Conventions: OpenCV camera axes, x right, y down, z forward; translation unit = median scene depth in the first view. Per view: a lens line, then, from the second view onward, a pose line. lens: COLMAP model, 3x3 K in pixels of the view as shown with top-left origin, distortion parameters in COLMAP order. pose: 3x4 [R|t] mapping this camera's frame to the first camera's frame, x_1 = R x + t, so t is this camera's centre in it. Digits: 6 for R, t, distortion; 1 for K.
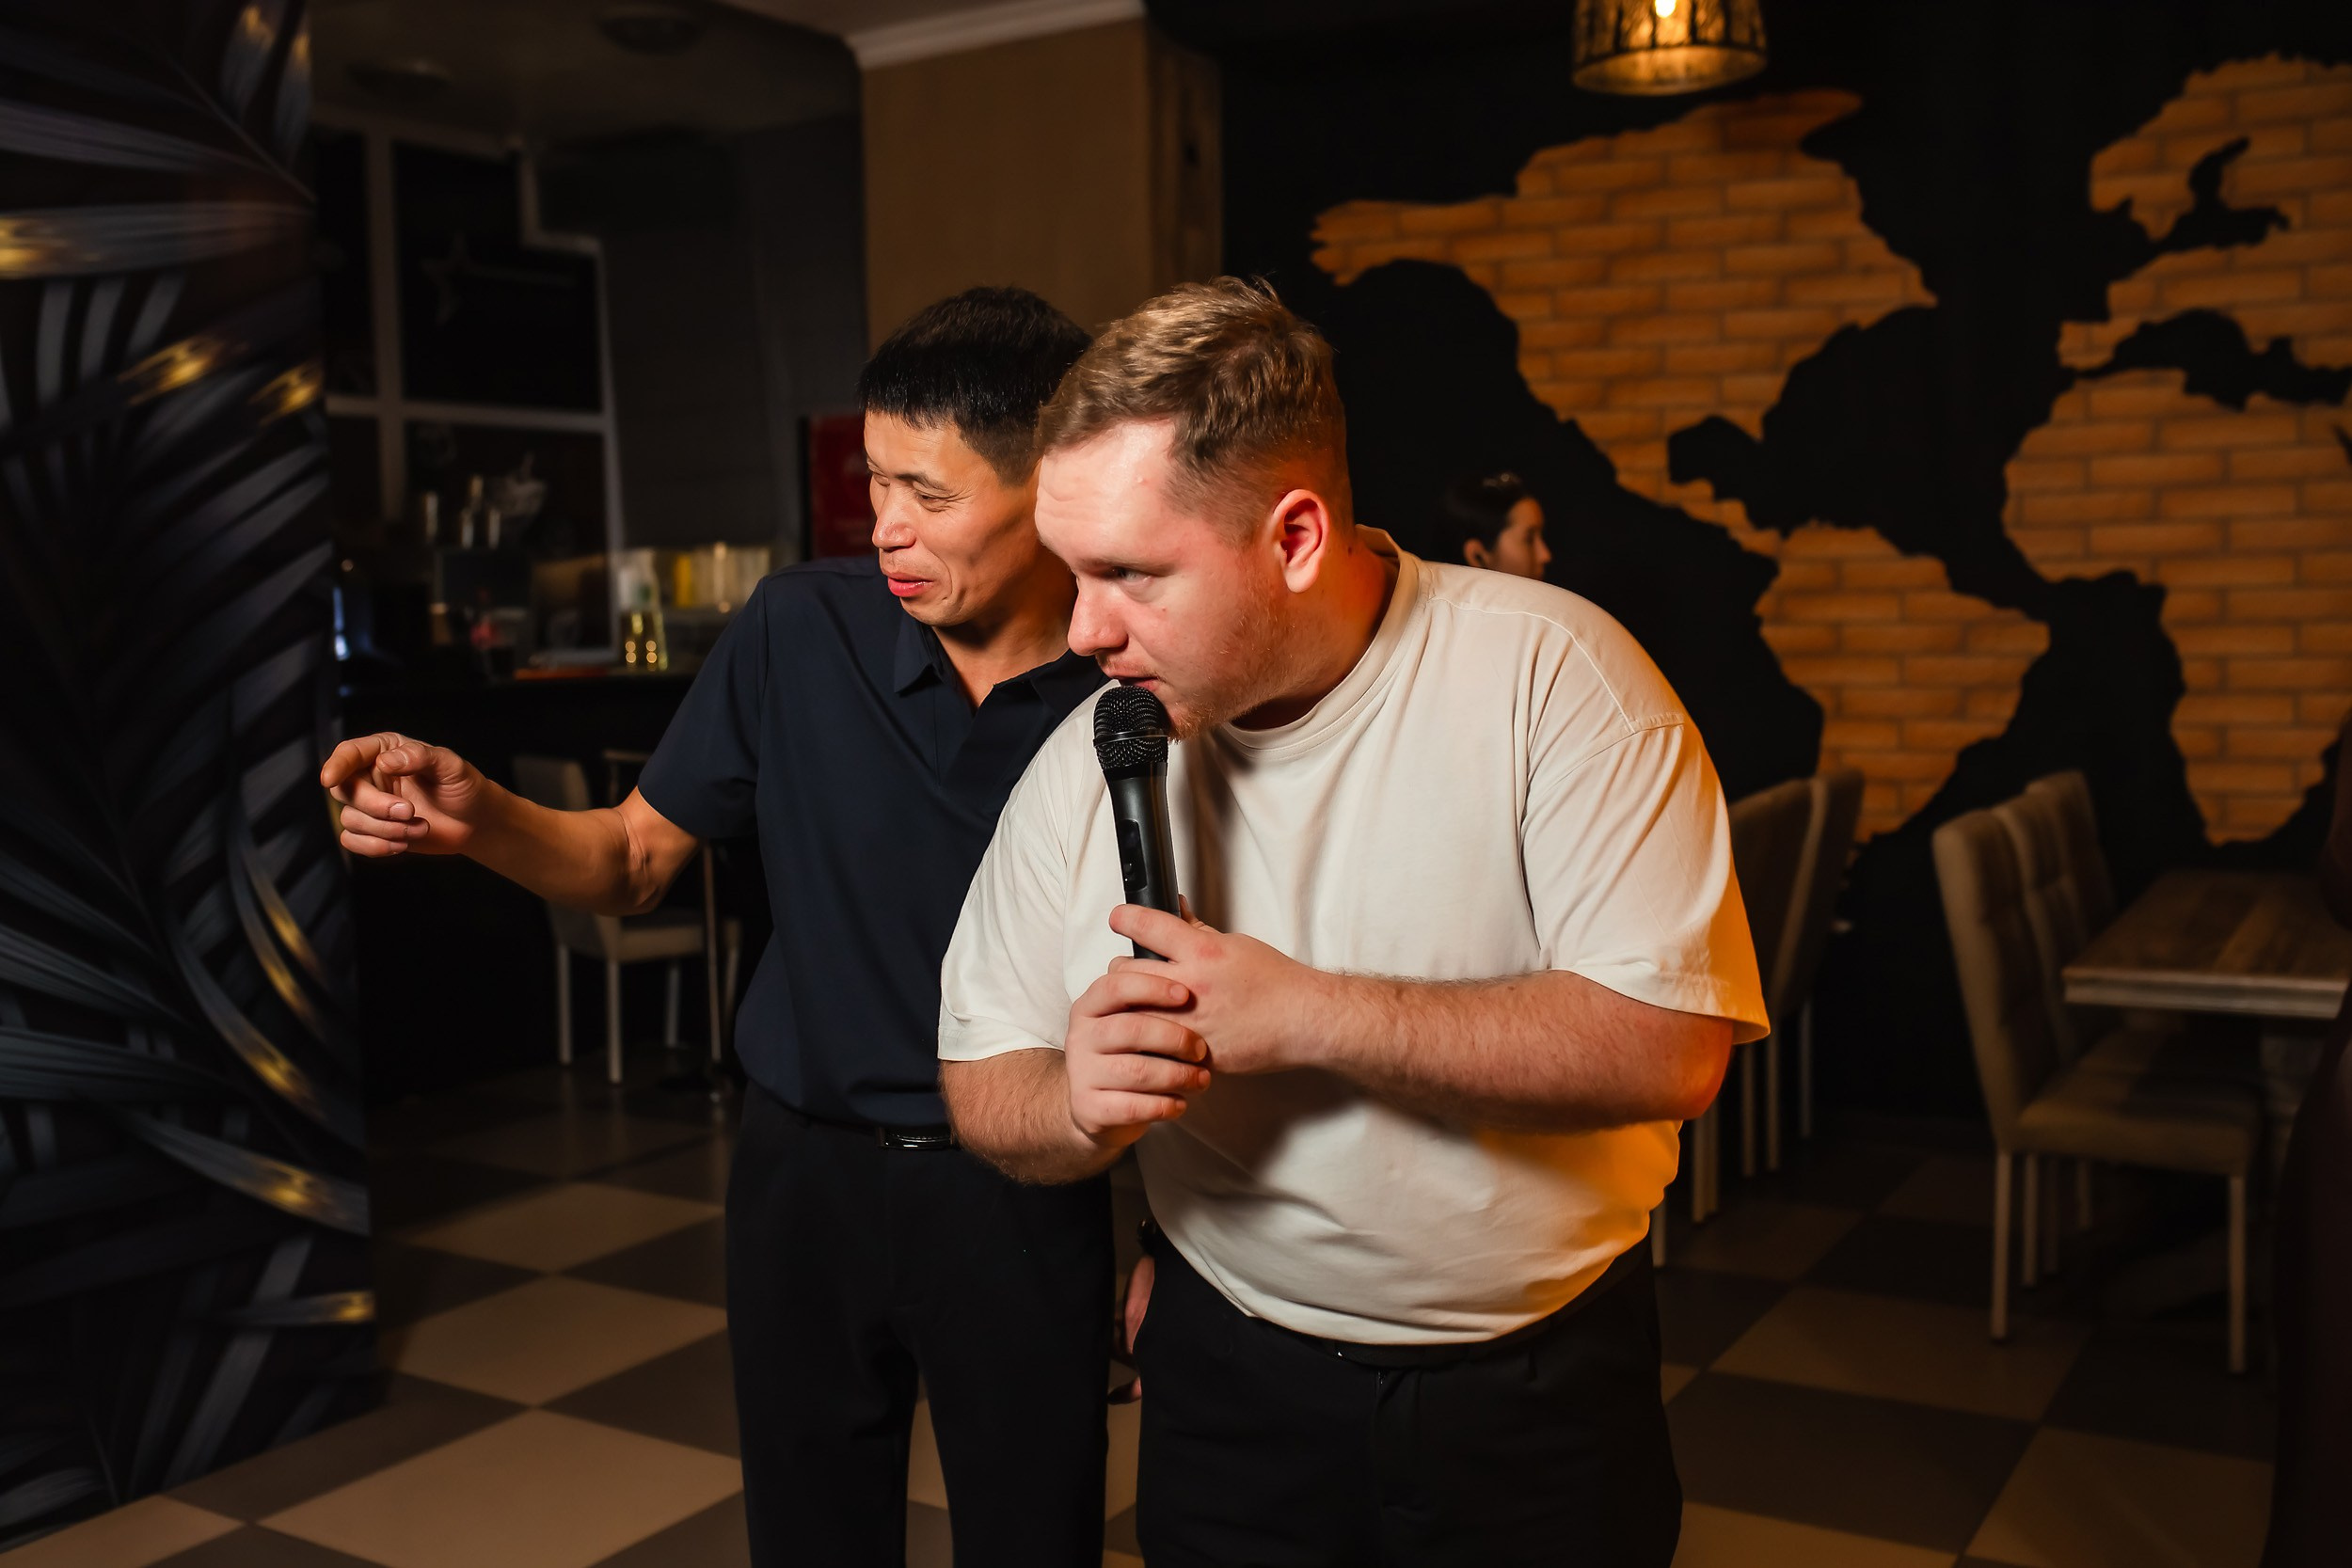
lens RADIAL K [[2235.3, 0, 1187.8], [0, 2235.3, 791.3], [0, 0, 1]] dist [-0.019273, 0.000000]
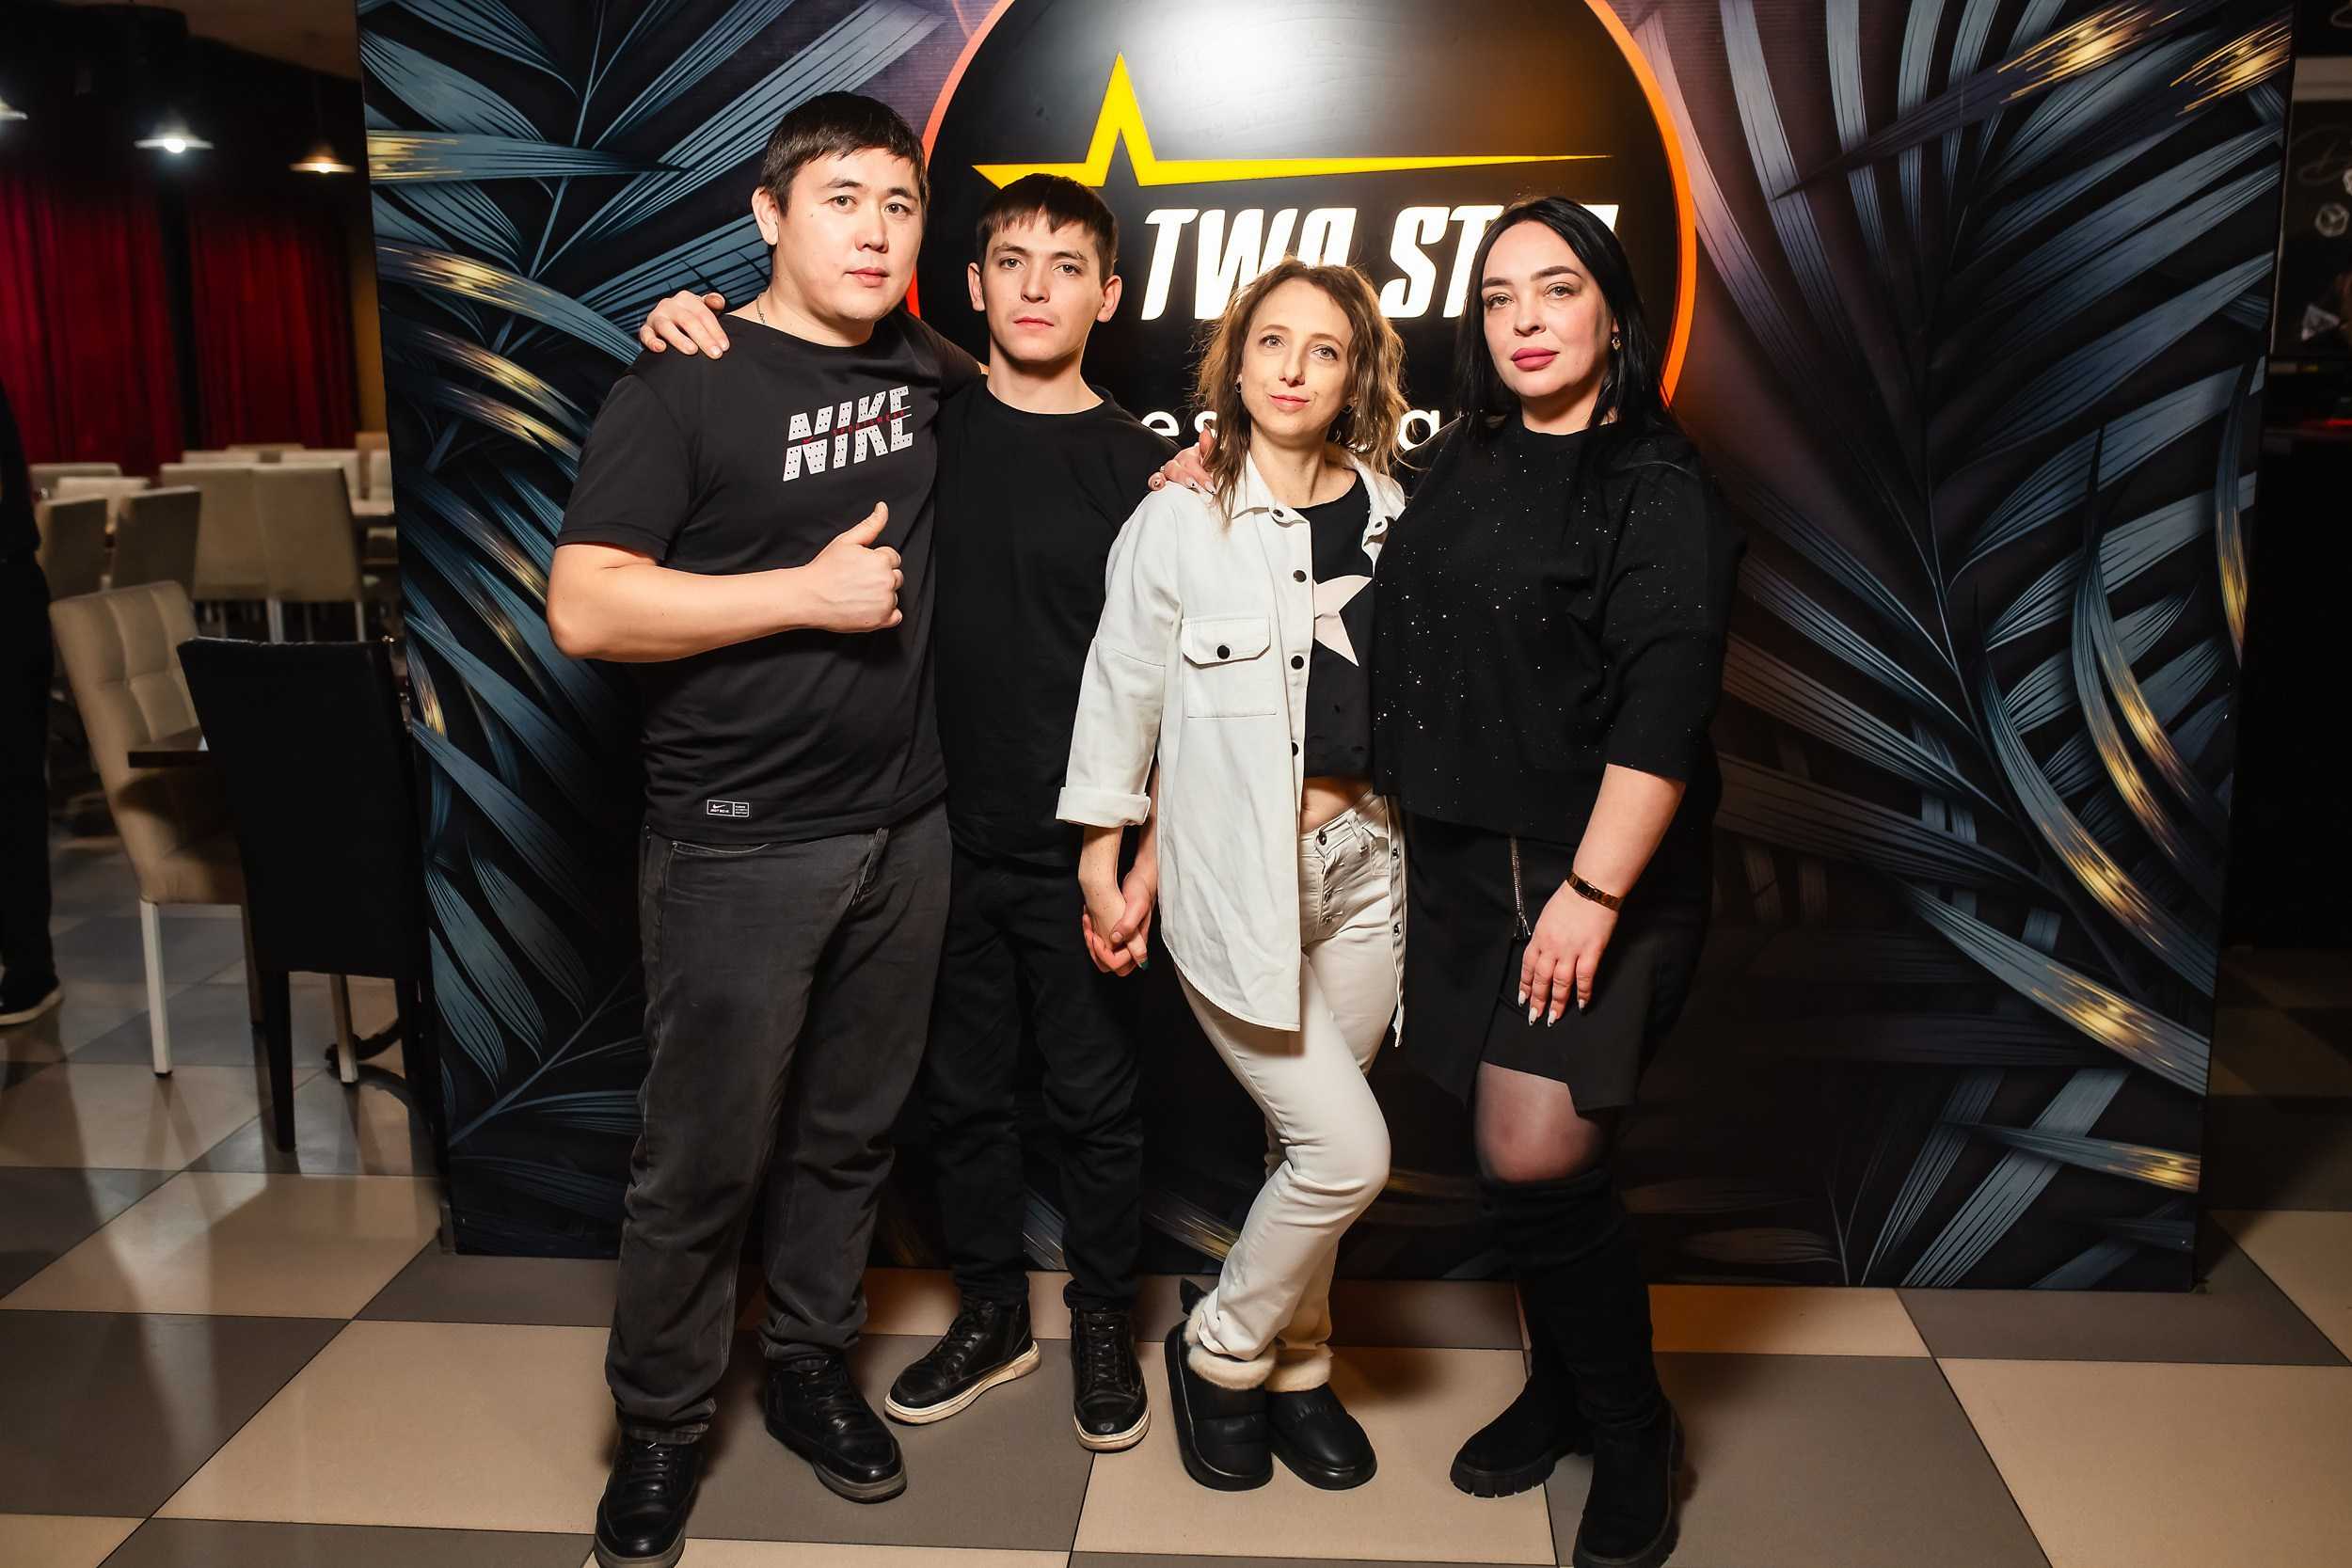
lens RADIAL K [[2235.3, 0, 1184.5], [0, 2235.3, 793.0], [0, 0, 1]] dist [-0.019273, 0.000000]
pose [[0.461544, 0.187111, -0.867160, 0.172622], [-0.073404, 0.982206, 0.172866, -0.031505], [0.884075, -0.016133, 0.467066, 0.283492]]
